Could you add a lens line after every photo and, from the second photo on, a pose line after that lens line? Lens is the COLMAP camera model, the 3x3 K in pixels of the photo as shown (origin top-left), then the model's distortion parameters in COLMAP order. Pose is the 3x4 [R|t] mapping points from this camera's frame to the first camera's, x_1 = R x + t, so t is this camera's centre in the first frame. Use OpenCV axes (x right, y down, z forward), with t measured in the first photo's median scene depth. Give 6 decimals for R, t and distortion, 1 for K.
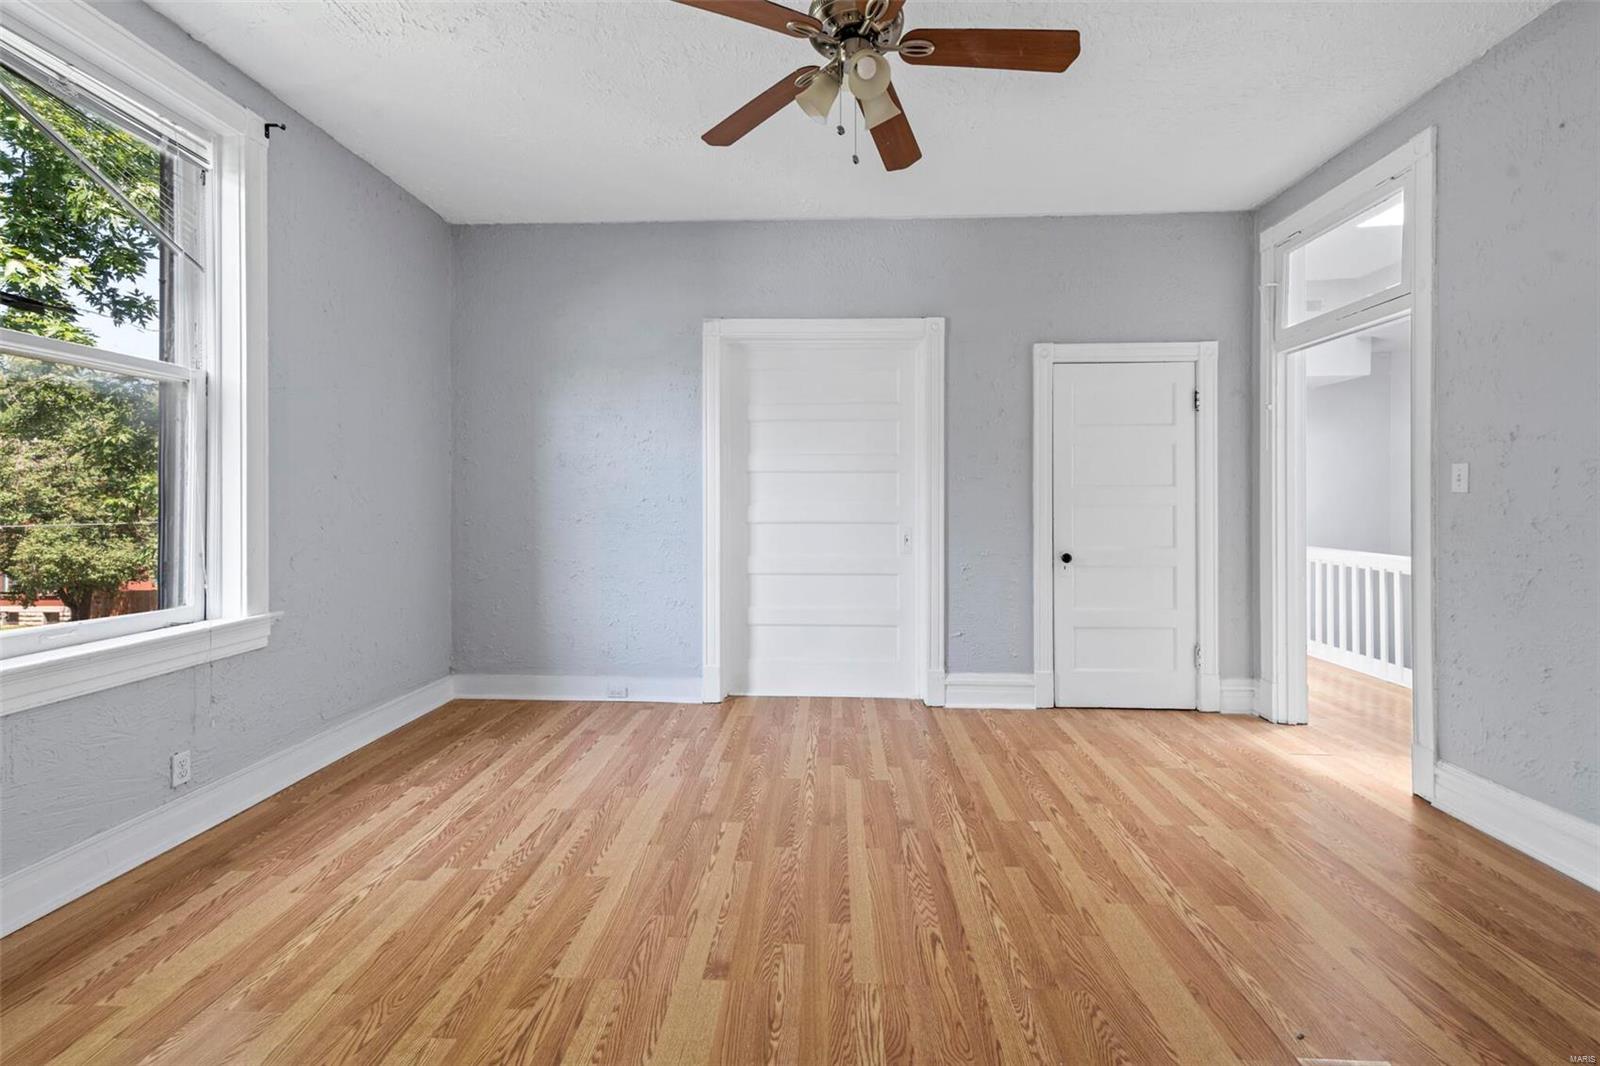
lens RADIAL K [[658.7, 0, 794.8], [0, 658.7, 496.7], [0, 0, 1]] dist [0.011117, -0.000217]
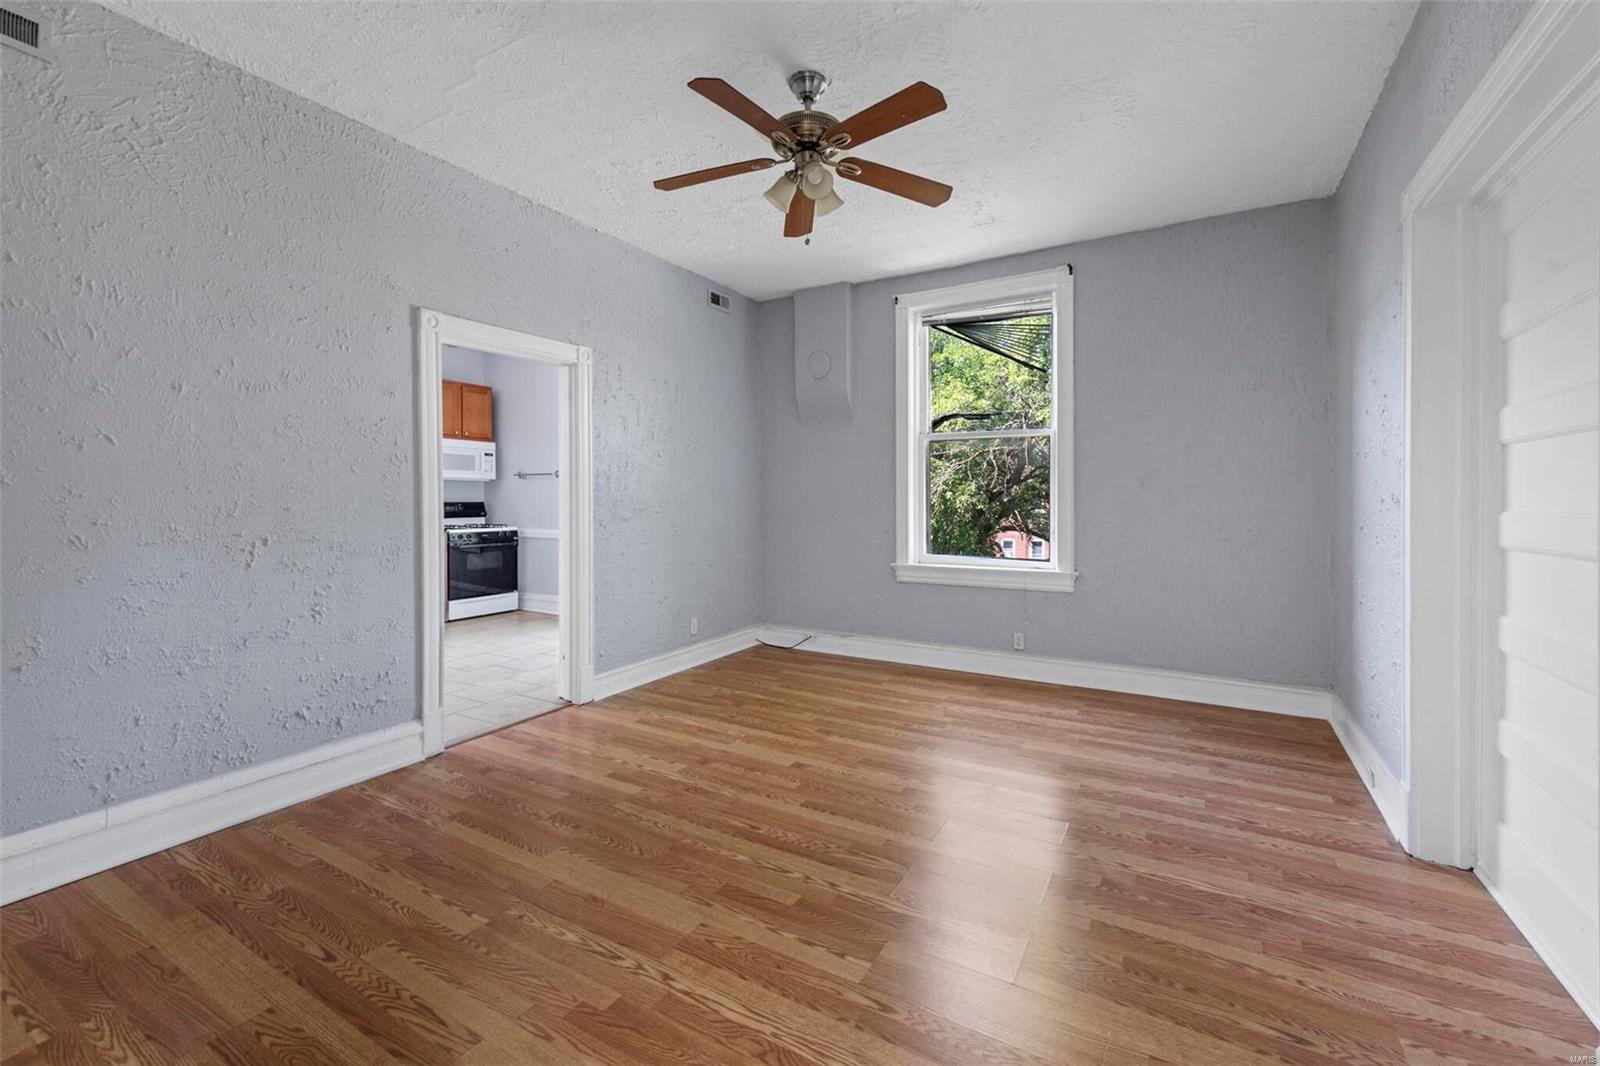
lens RADIAL K [[658.7, 0, 812.4], [0, 658.7, 506.8], [0, 0, 1]] dist [0.011117, -0.000217]
pose [[-0.438788, 0.007827, -0.898556, 1.158958], [0.002952, 0.999969, 0.007269, 0.007613], [0.898586, 0.000537, -0.438798, 1.445485]]
